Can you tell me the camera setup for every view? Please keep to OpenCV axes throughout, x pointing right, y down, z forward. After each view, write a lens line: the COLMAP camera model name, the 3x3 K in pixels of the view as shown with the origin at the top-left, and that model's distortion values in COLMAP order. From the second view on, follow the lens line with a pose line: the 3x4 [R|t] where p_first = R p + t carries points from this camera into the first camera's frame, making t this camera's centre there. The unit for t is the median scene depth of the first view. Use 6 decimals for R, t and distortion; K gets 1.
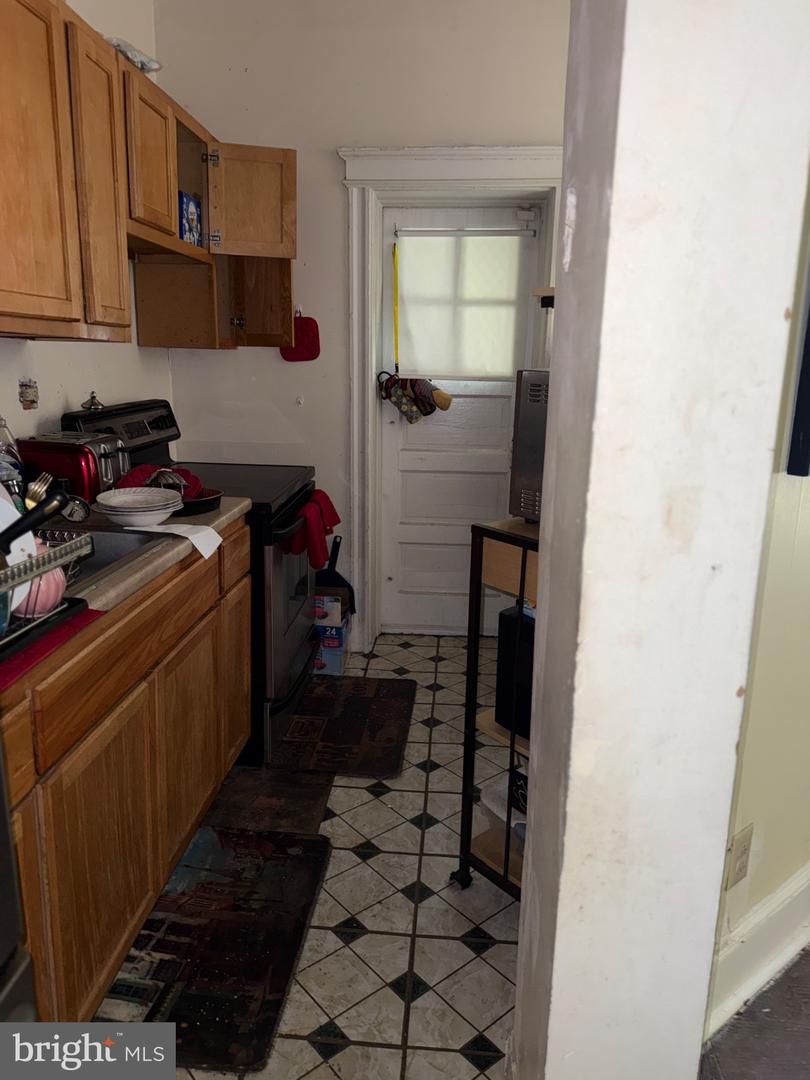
lens RADIAL K [[765.6, 0, 394.8], [0, 765.6, 539.0], [0, 0, 1]] dist [0.025915, -0.016322]
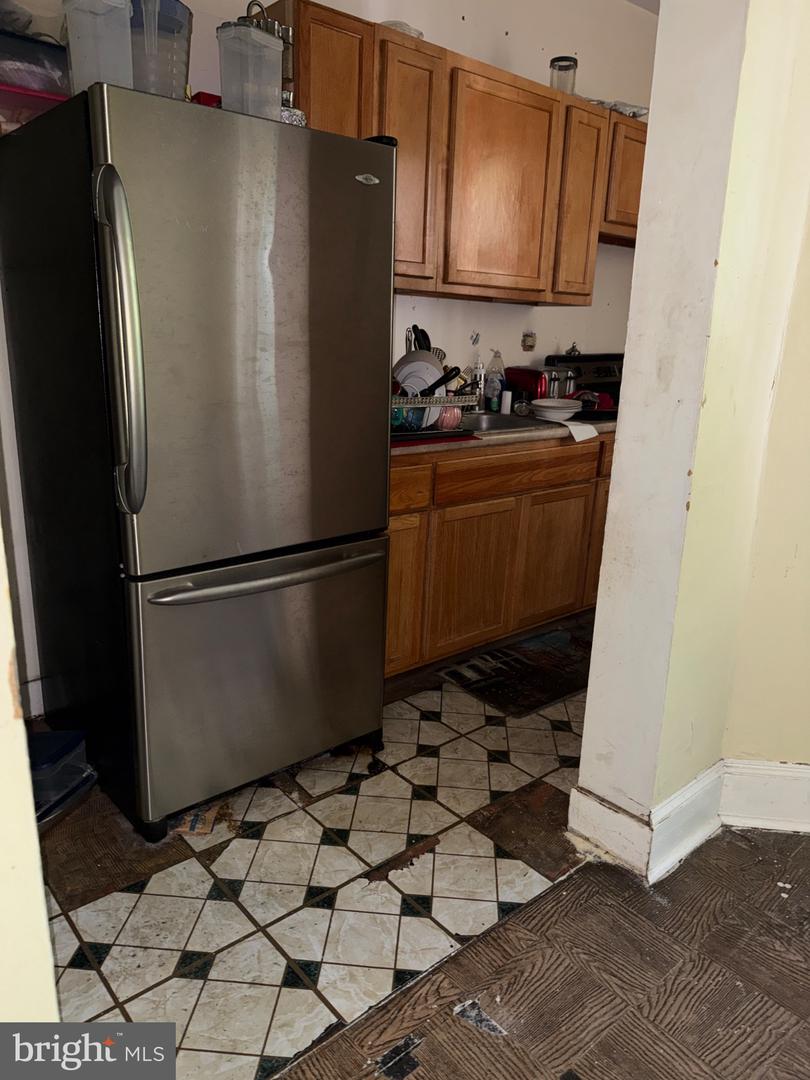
lens RADIAL K [[765.6, 0, 407.4], [0, 765.6, 538.0], [0, 0, 1]] dist [0.025915, -0.016322]
pose [[0.721075, 0.184157, -0.667935, 0.579093], [-0.175478, 0.981140, 0.081072, 0.152627], [0.670267, 0.058749, 0.739791, -0.375205]]
